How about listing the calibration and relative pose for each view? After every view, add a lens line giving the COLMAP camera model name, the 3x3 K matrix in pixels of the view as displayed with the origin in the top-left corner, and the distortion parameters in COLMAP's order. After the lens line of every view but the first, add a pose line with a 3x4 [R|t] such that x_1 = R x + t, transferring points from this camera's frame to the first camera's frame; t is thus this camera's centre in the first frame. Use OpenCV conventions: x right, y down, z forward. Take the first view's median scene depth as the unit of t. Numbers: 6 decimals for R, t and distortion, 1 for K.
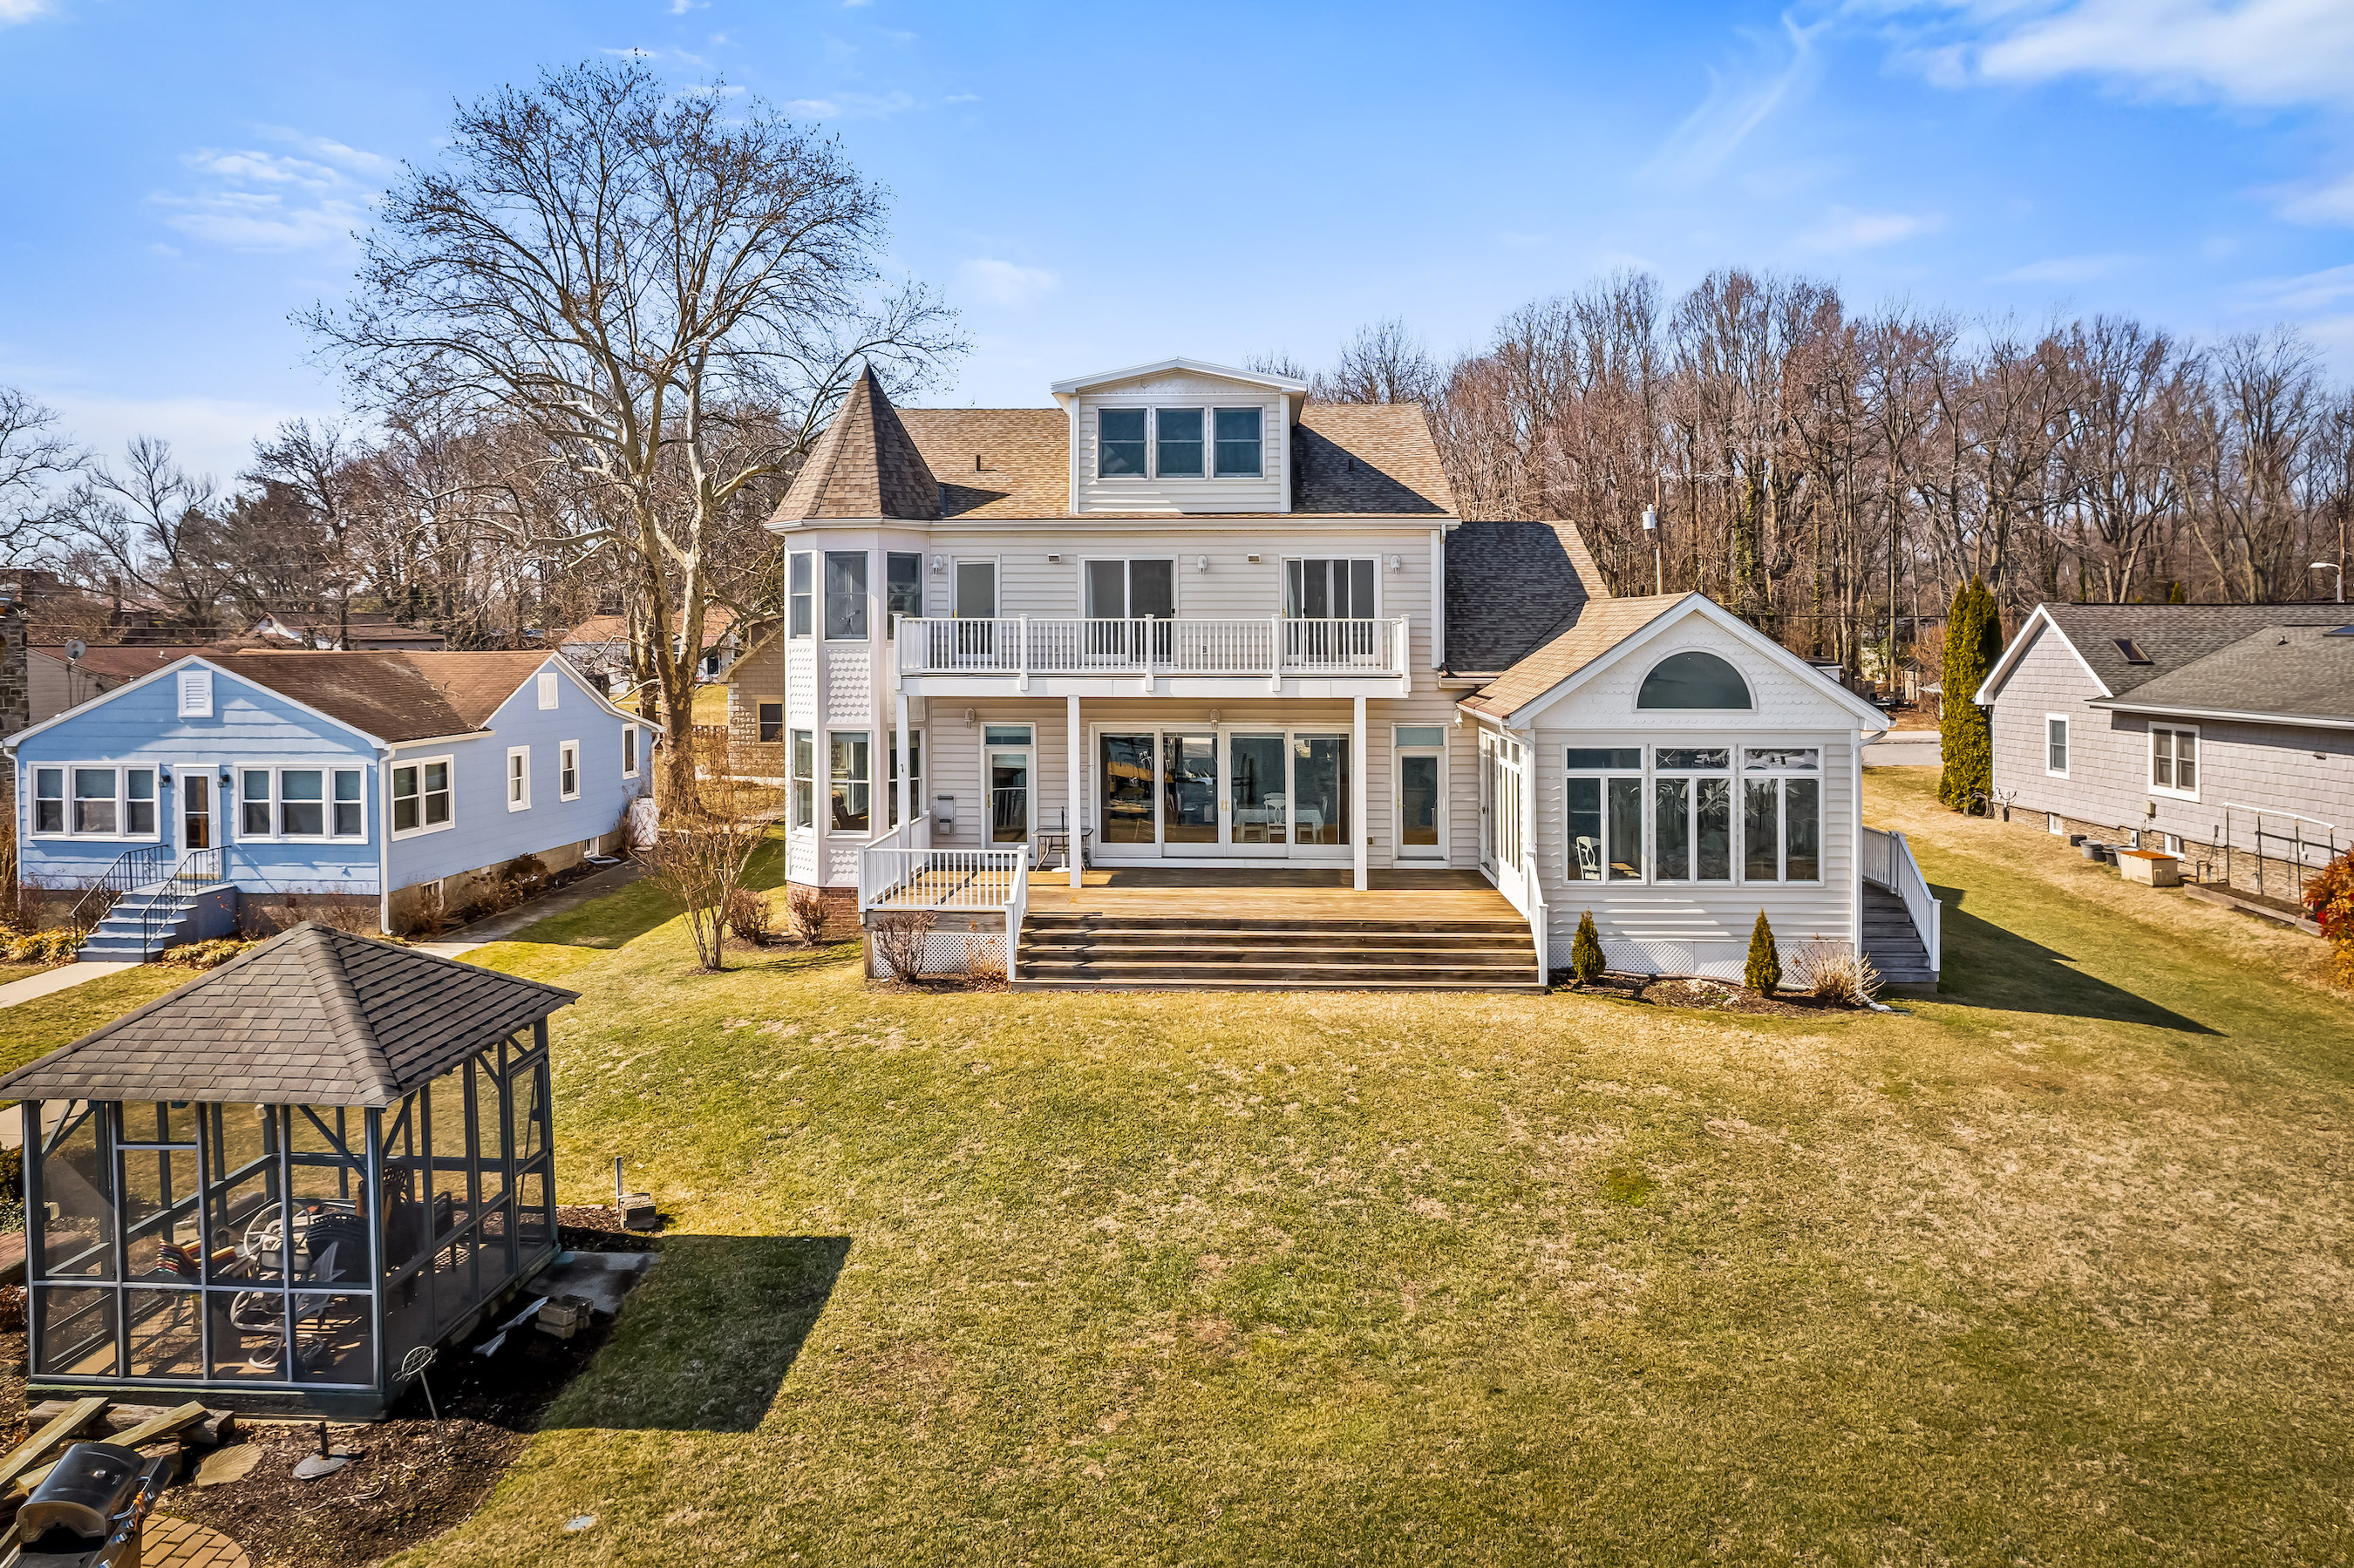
lens RADIAL K [[1552.8, 0, 1163.5], [0, 1552.8, 676.5], [0, 0, 1]] dist [-0.066280, 0.049487]
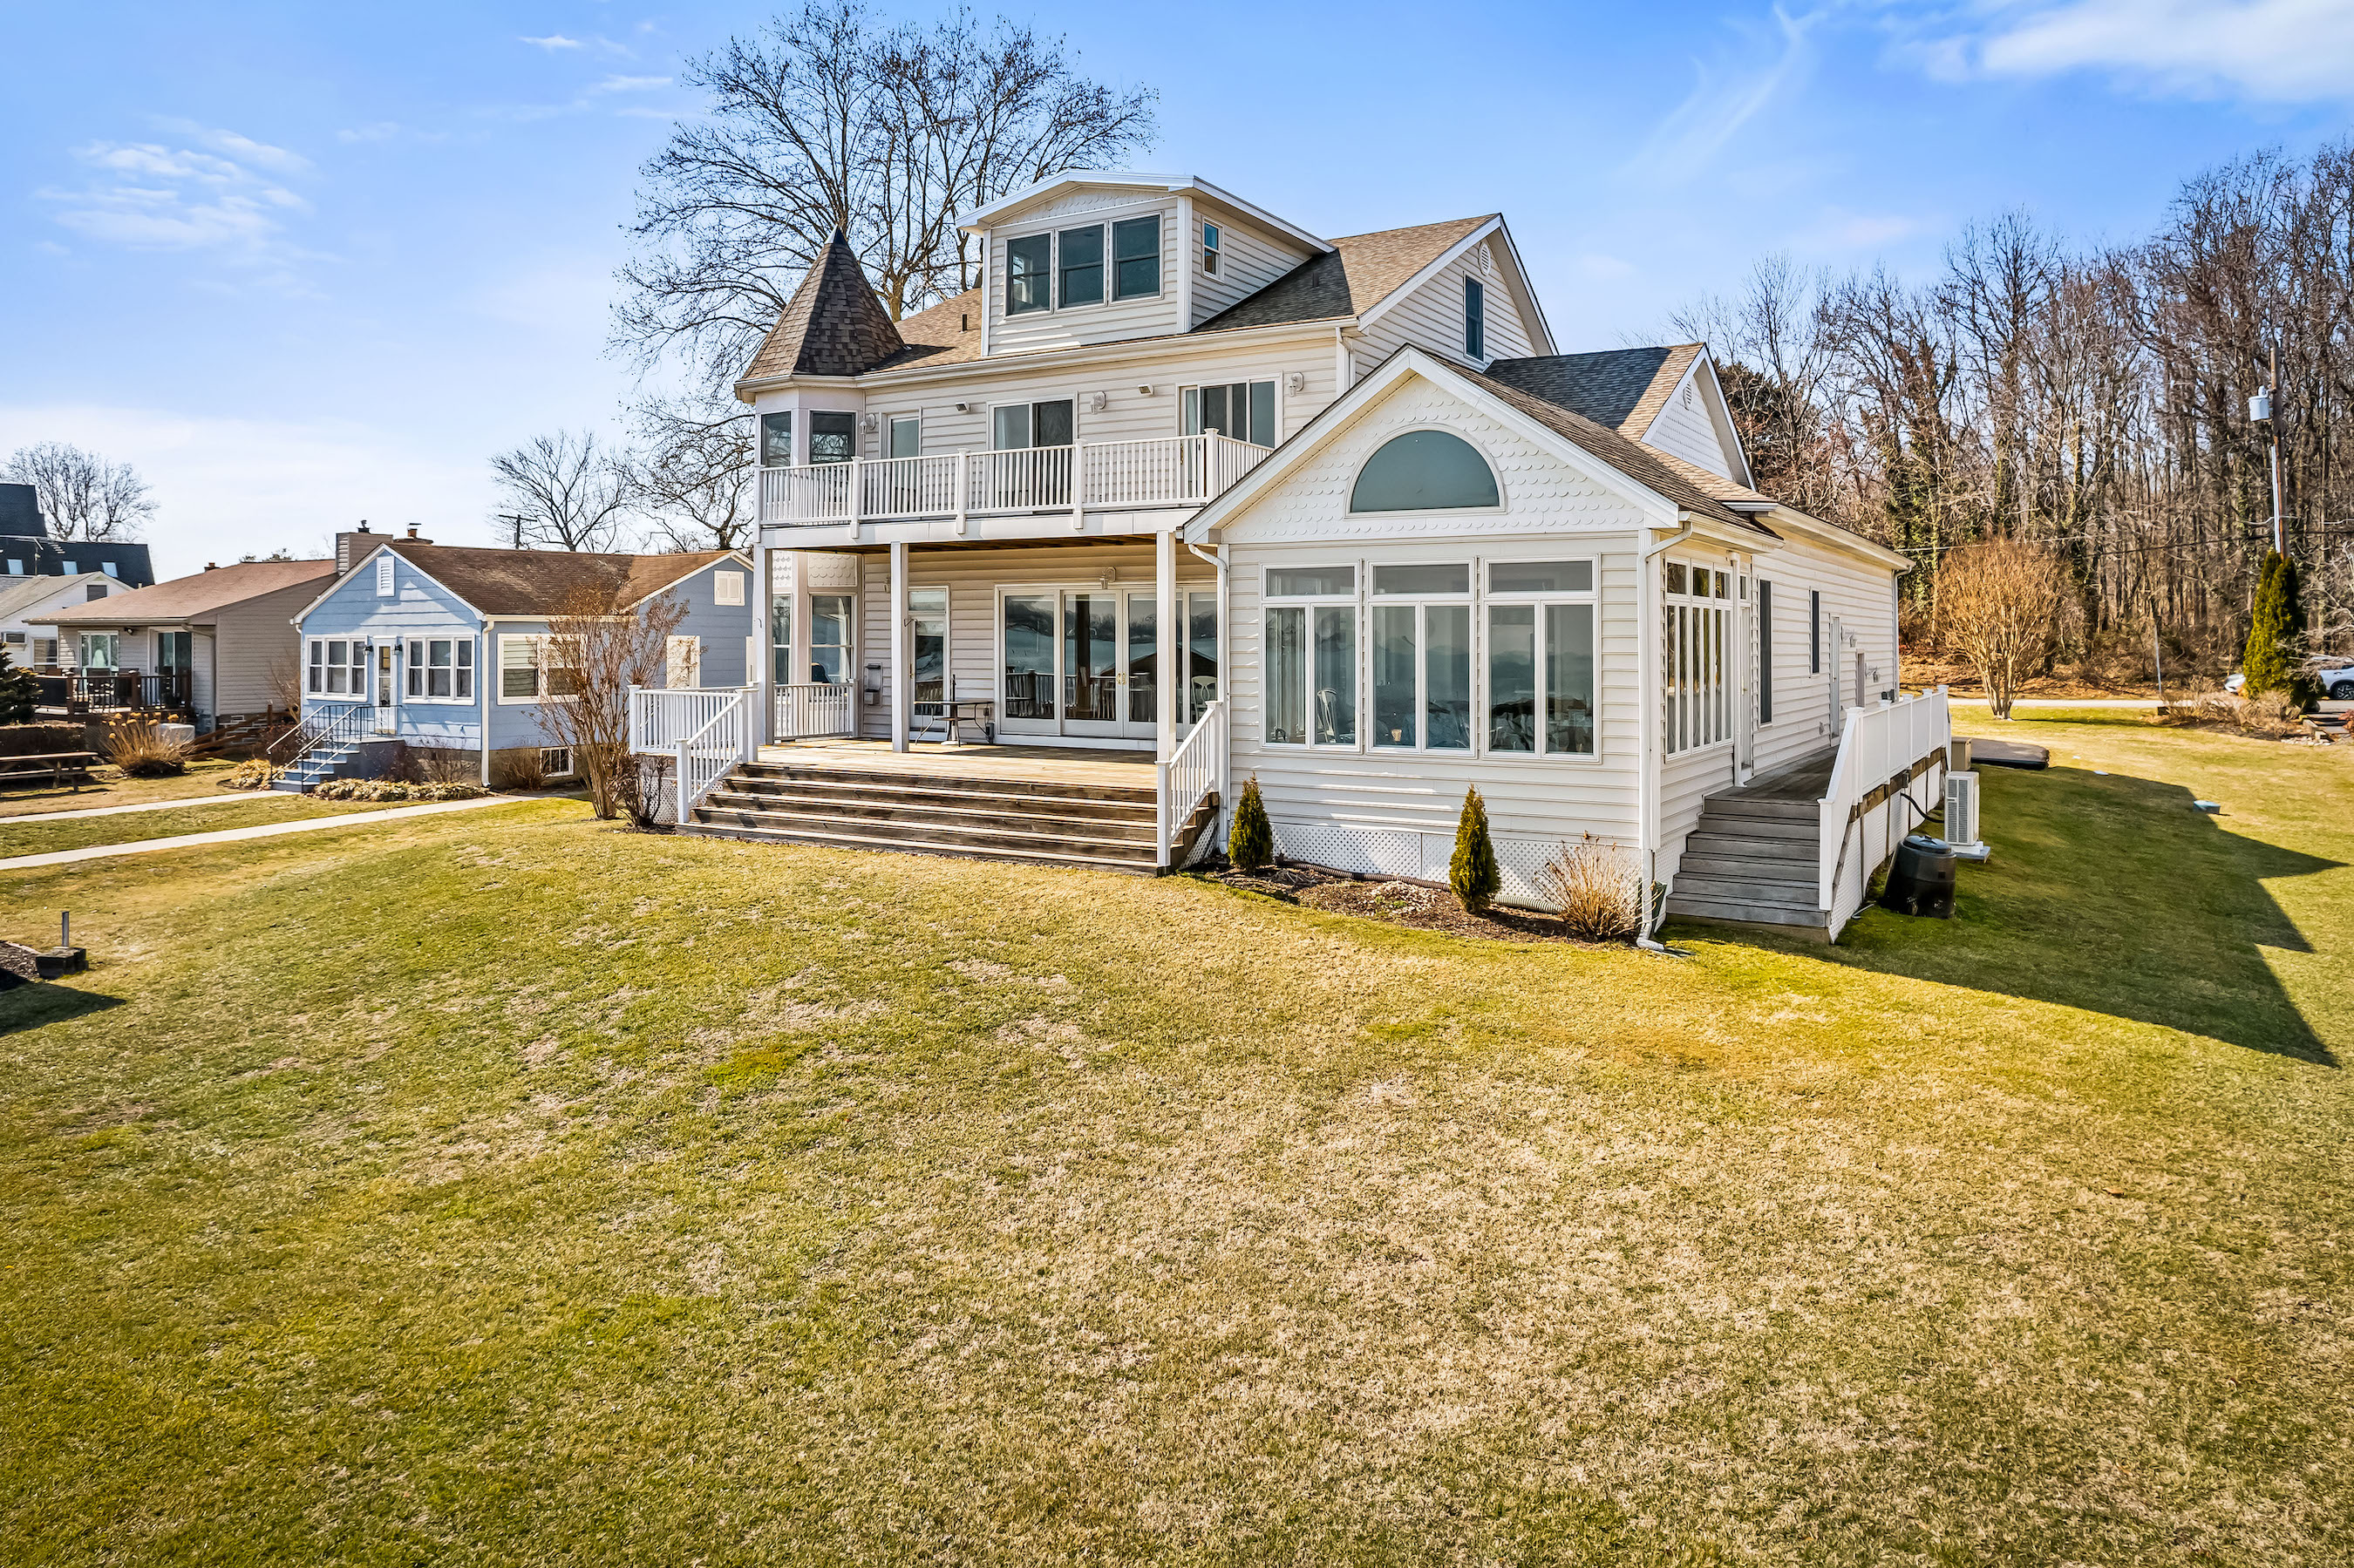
lens RADIAL K [[1551.5, 0, 1168.5], [0, 1551.5, 656.5], [0, 0, 1]] dist [-0.037786, -0.001513]
pose [[0.881131, 0.006459, -0.472829, 0.476076], [-0.012707, 0.999869, -0.010022, 0.080434], [0.472702, 0.014839, 0.881097, 0.250649]]
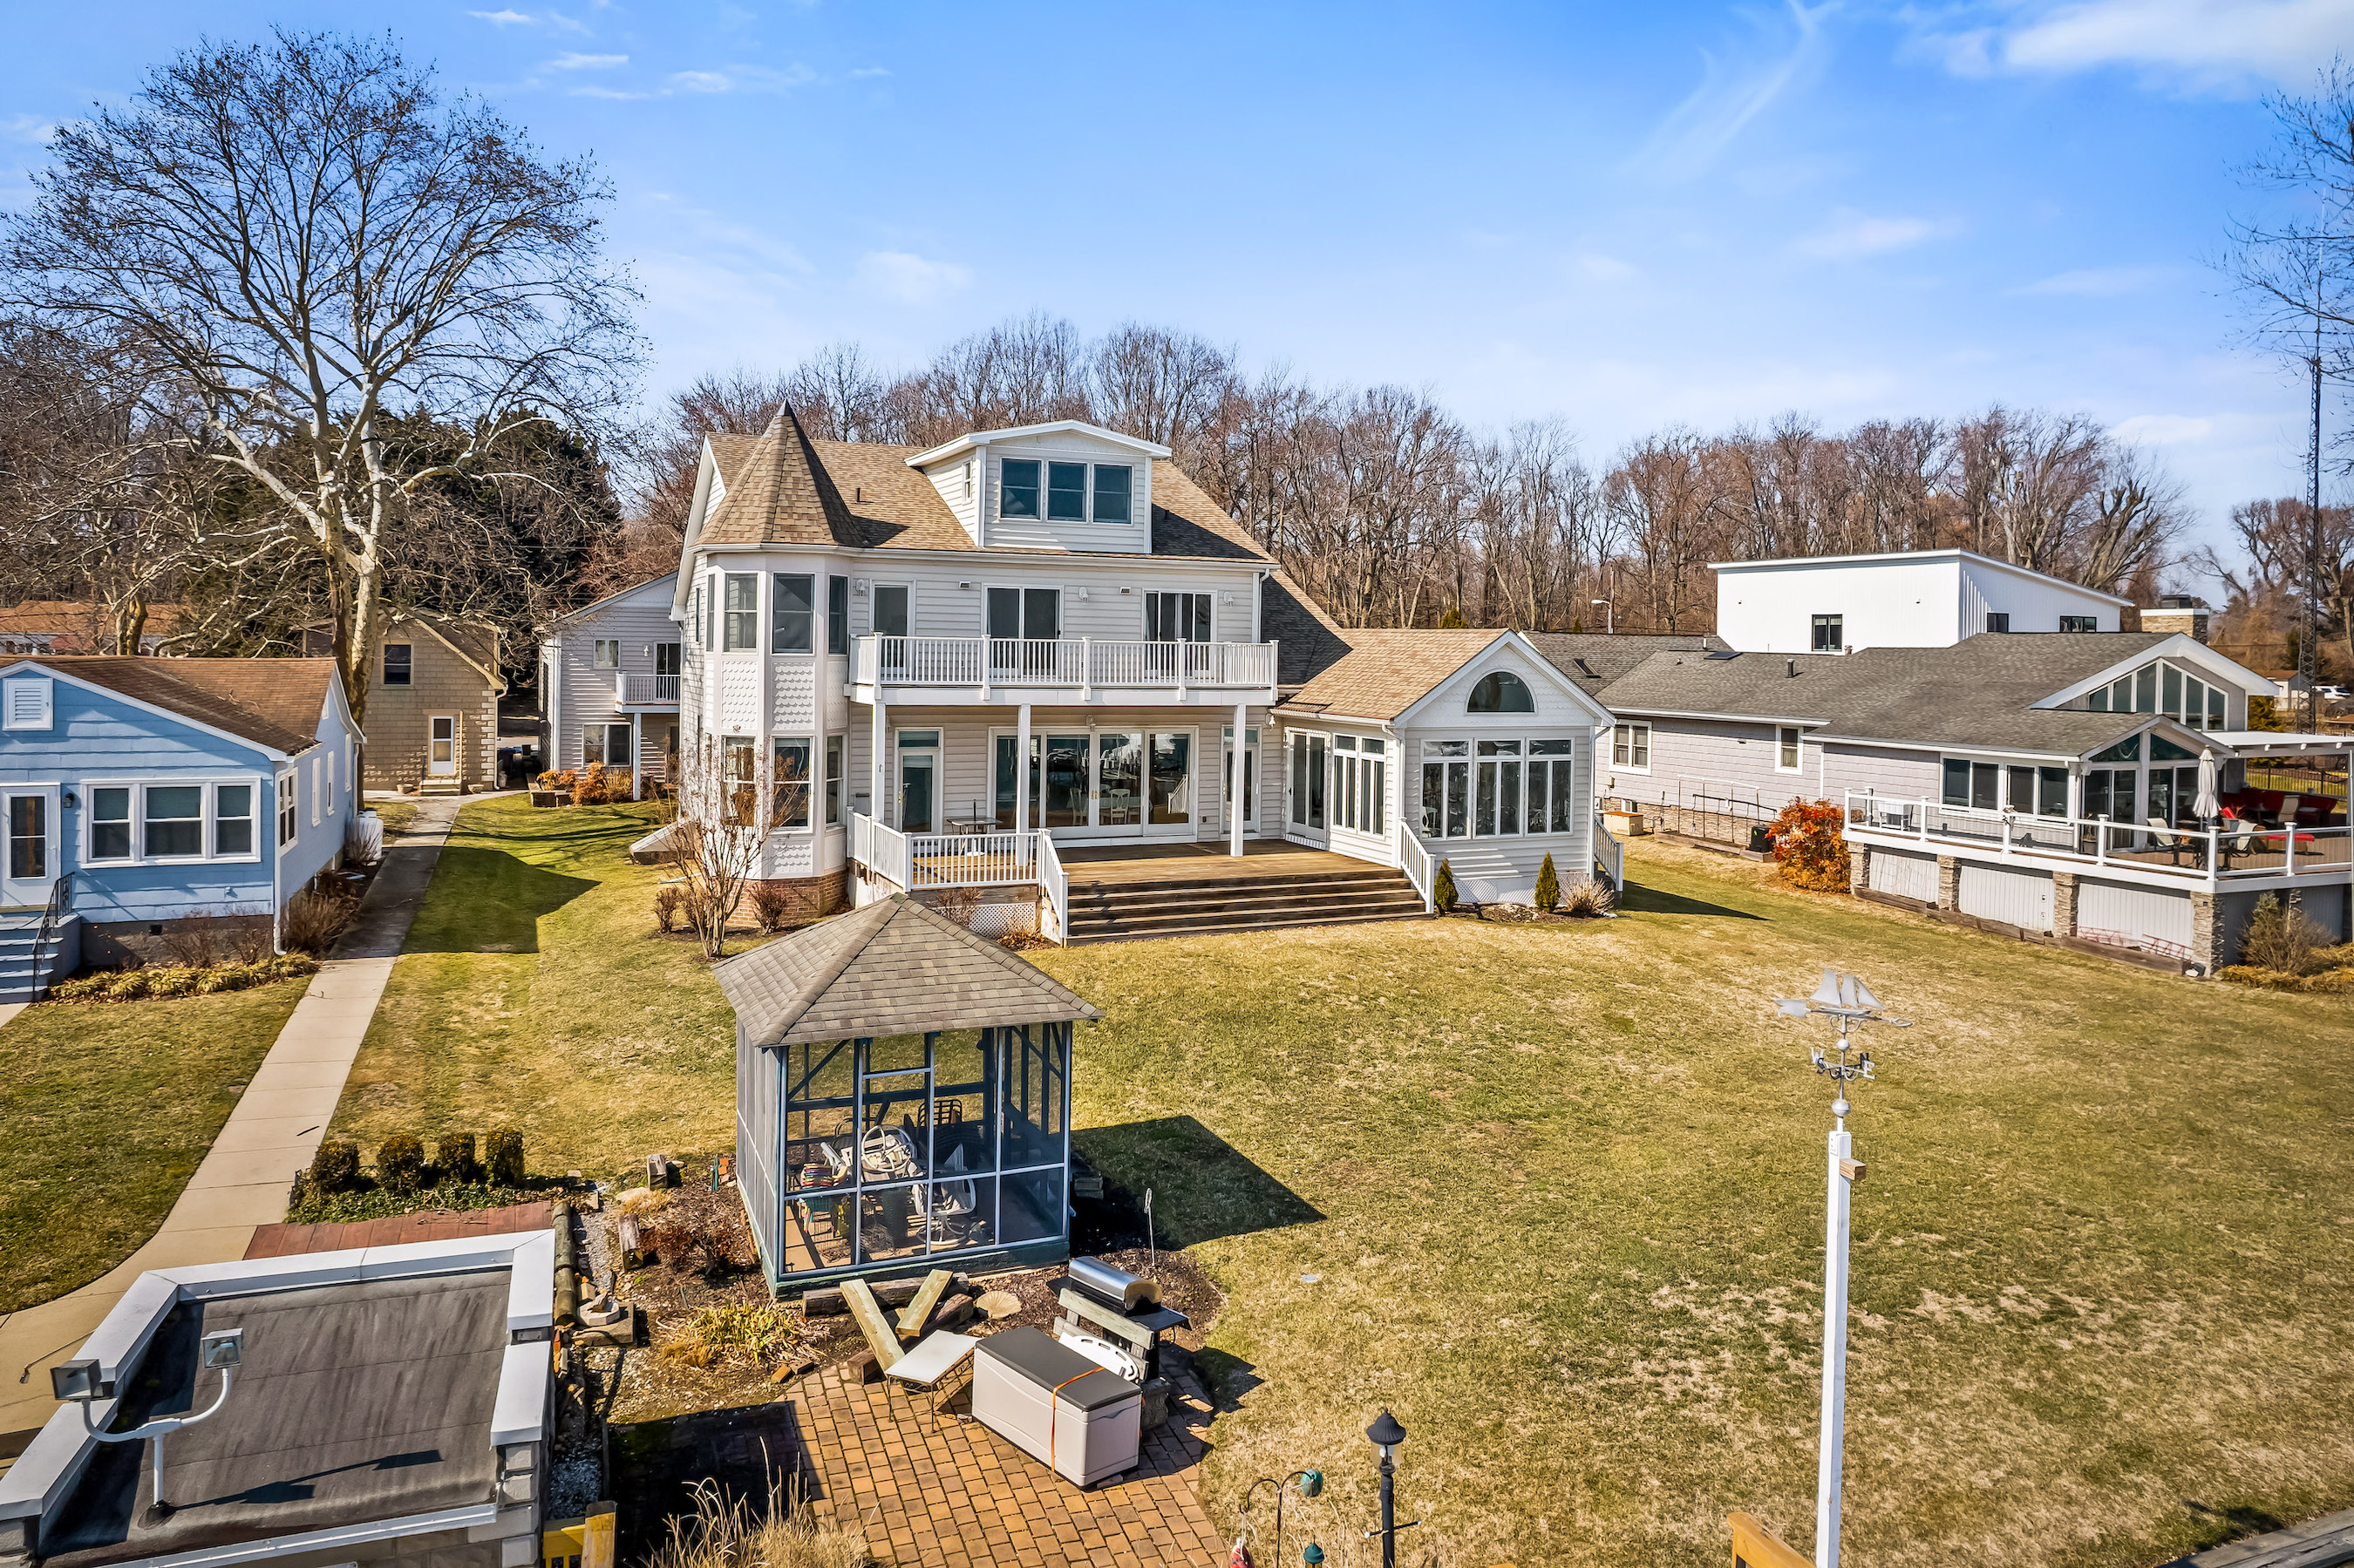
lens RADIAL K [[1552.8, 0, 1163.5], [0, 1552.8, 676.5], [0, 0, 1]] dist [-0.066280, 0.049487]
pose [[0.892977, 0.004746, 0.450076, -0.458339], [-0.003936, 0.999989, -0.002736, -0.005326], [-0.450084, 0.000672, 0.892986, -0.098685]]
